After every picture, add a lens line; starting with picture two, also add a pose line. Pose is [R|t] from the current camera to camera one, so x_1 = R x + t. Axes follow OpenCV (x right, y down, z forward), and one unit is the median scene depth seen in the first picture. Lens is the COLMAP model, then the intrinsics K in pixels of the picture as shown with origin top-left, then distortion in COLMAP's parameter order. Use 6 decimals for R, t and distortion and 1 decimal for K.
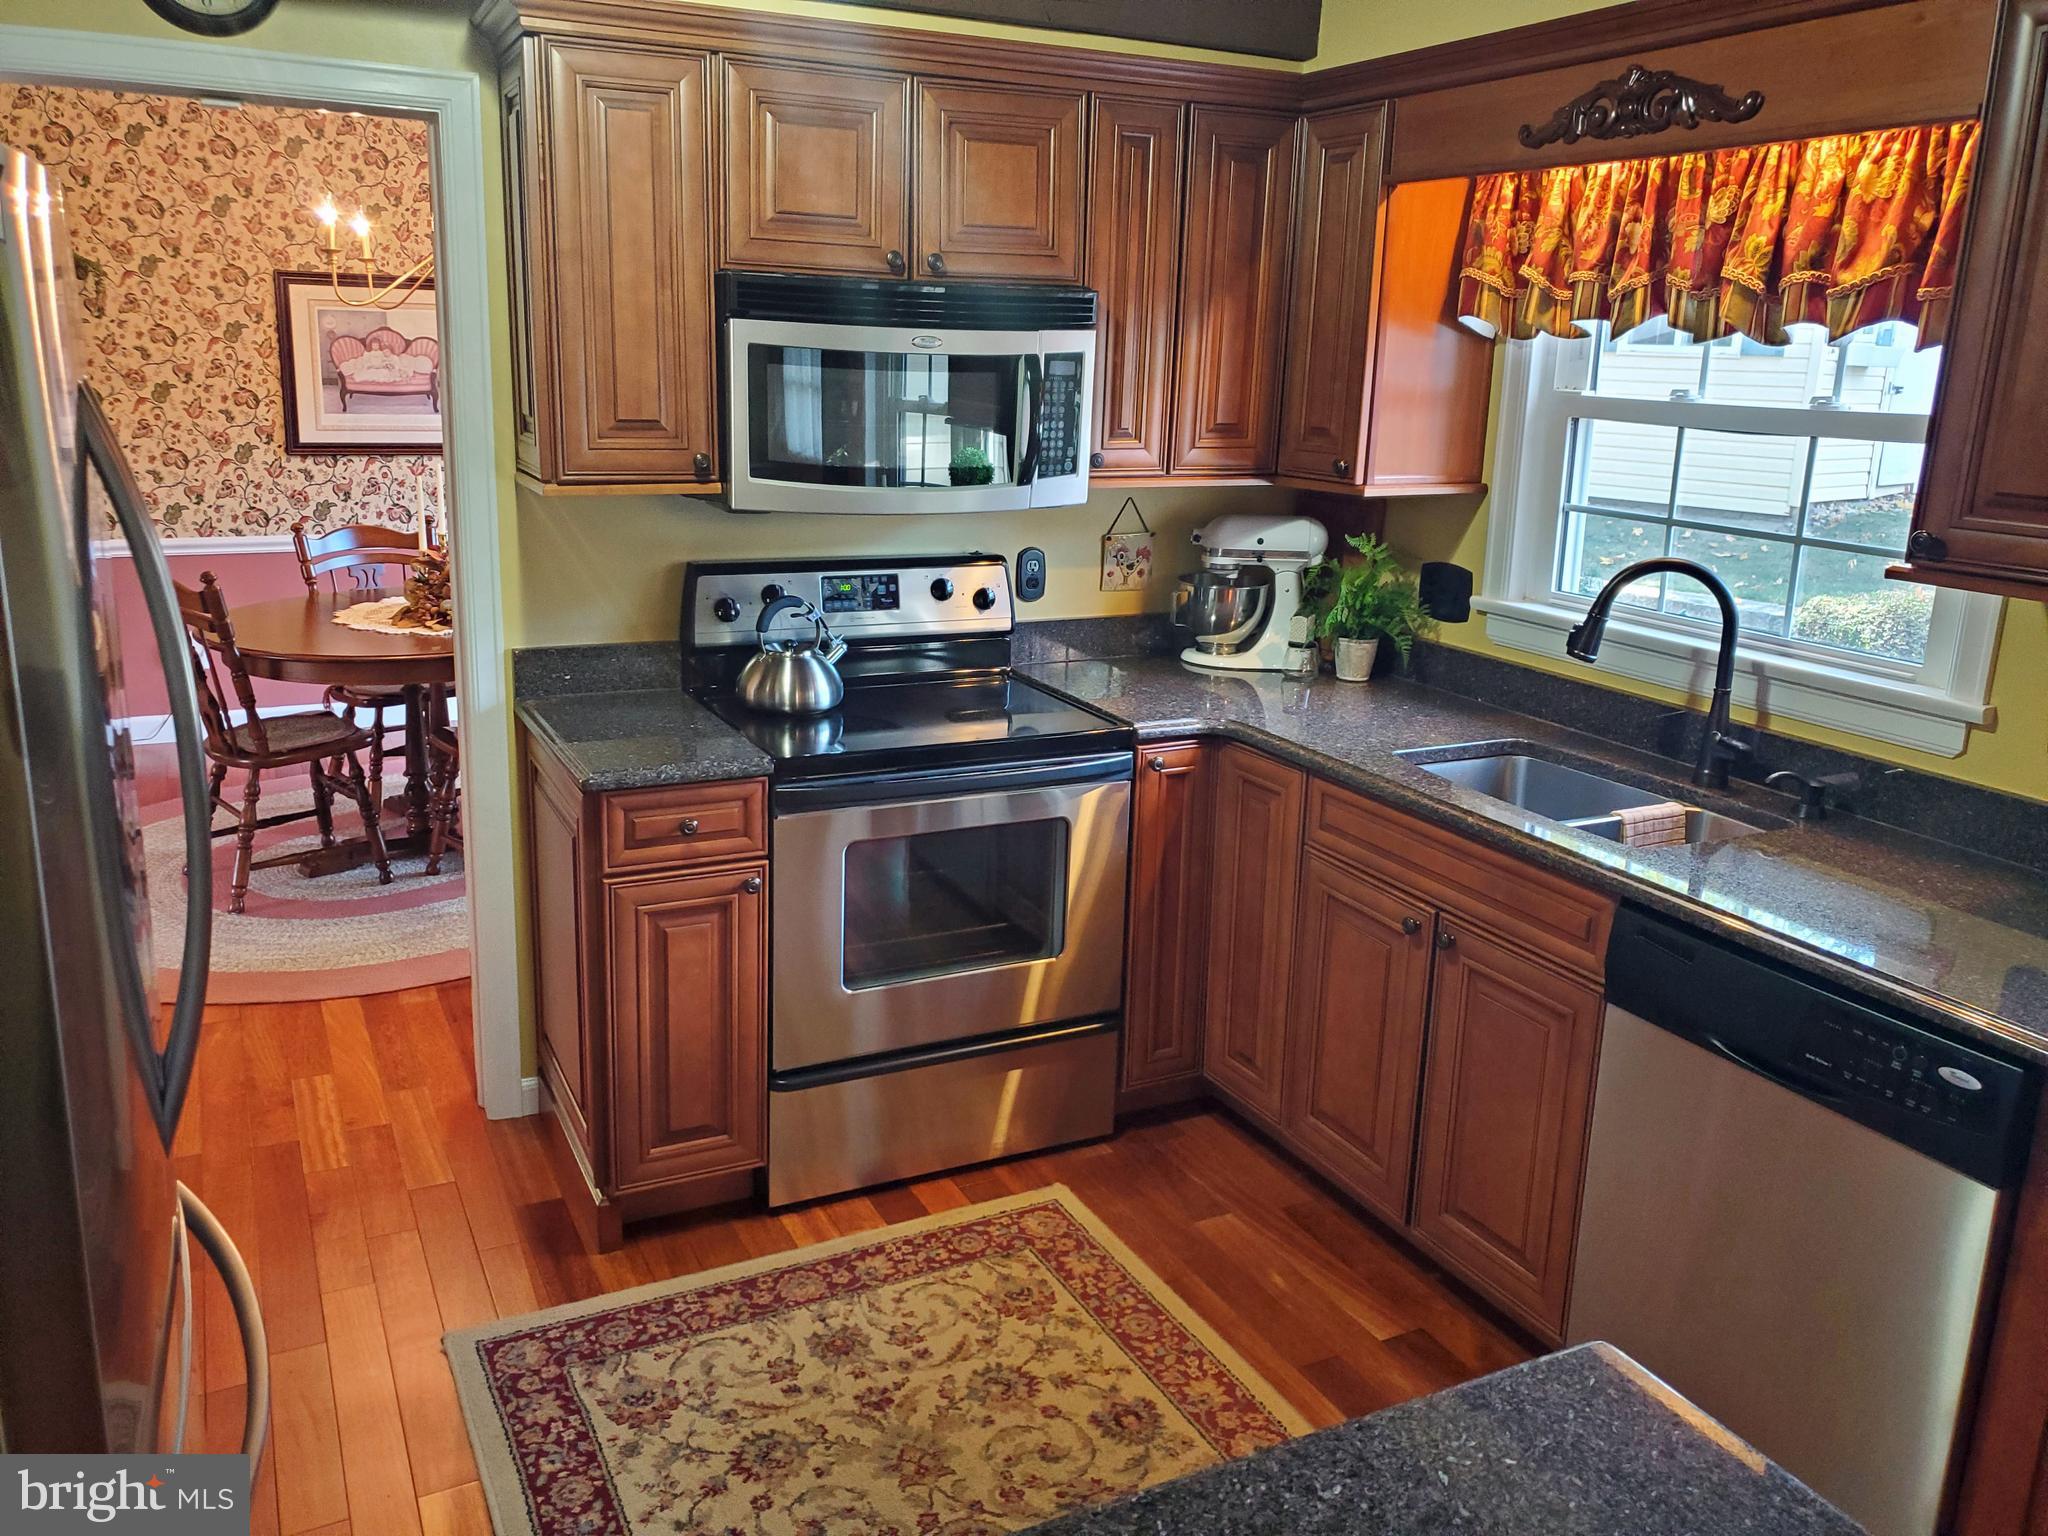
lens RADIAL K [[1591.8, 0, 960.6], [0, 1591.8, 745.1], [0, 0, 1]] dist [0.035359, 0.006634]
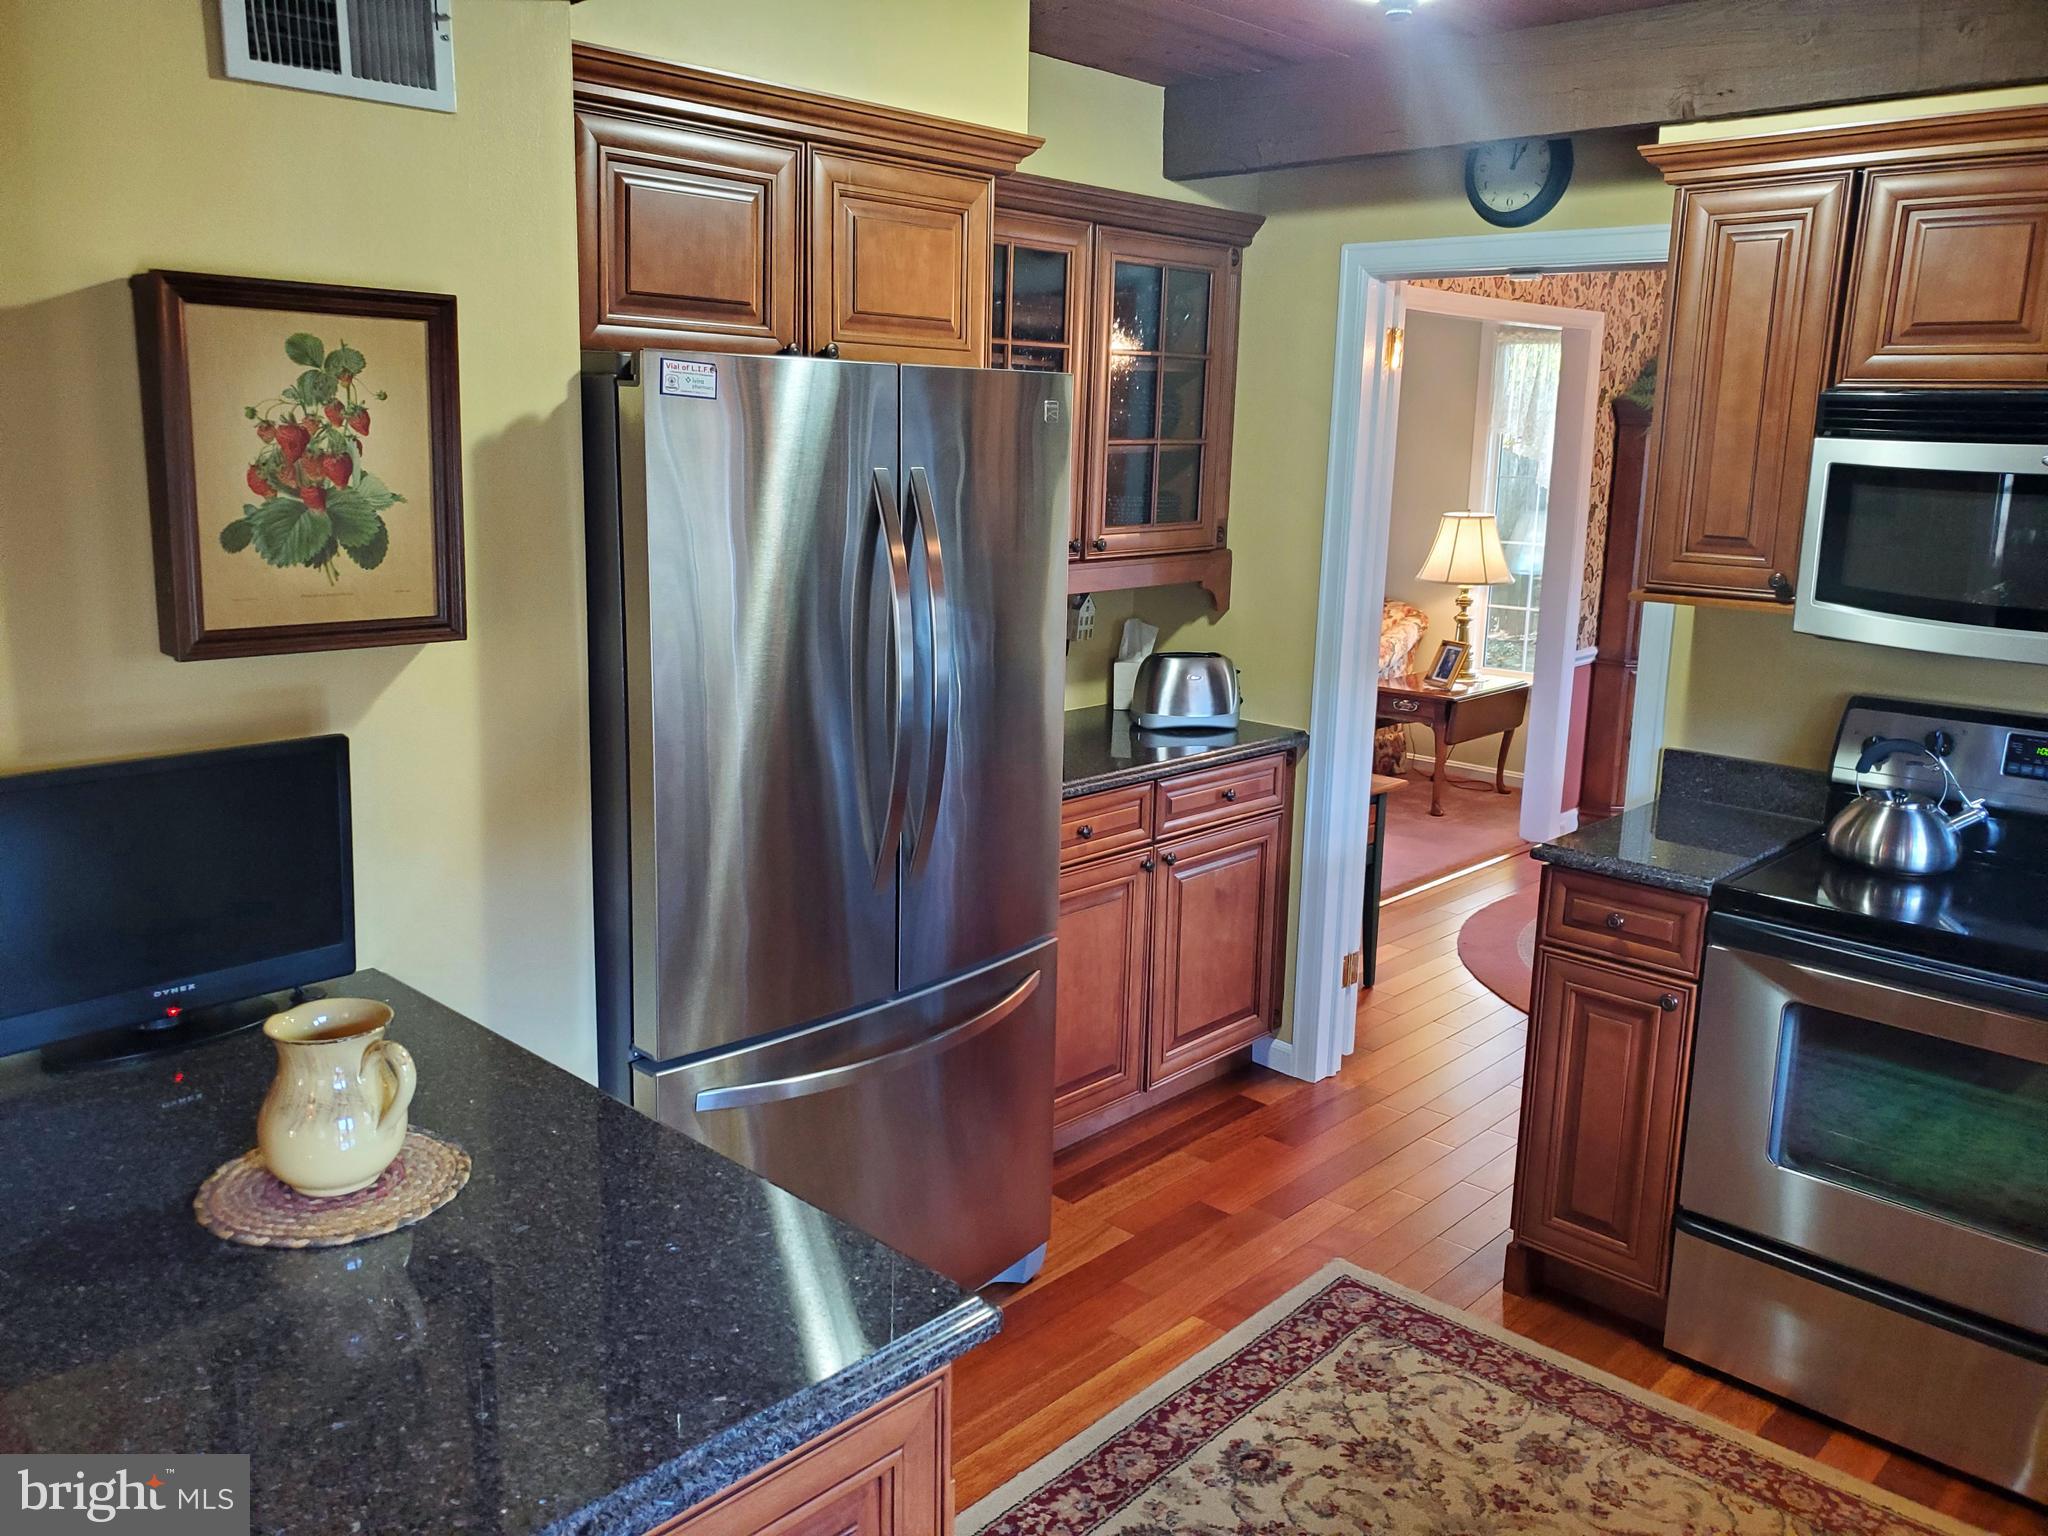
lens RADIAL K [[1591.8, 0, 1021.8], [0, 1591.8, 756.7], [0, 0, 1]] dist [0.035359, 0.006634]
pose [[0.363935, 0.174308, -0.914969, 0.641690], [-0.241248, 0.966451, 0.088157, -0.052556], [0.899639, 0.188651, 0.393777, 0.231128]]
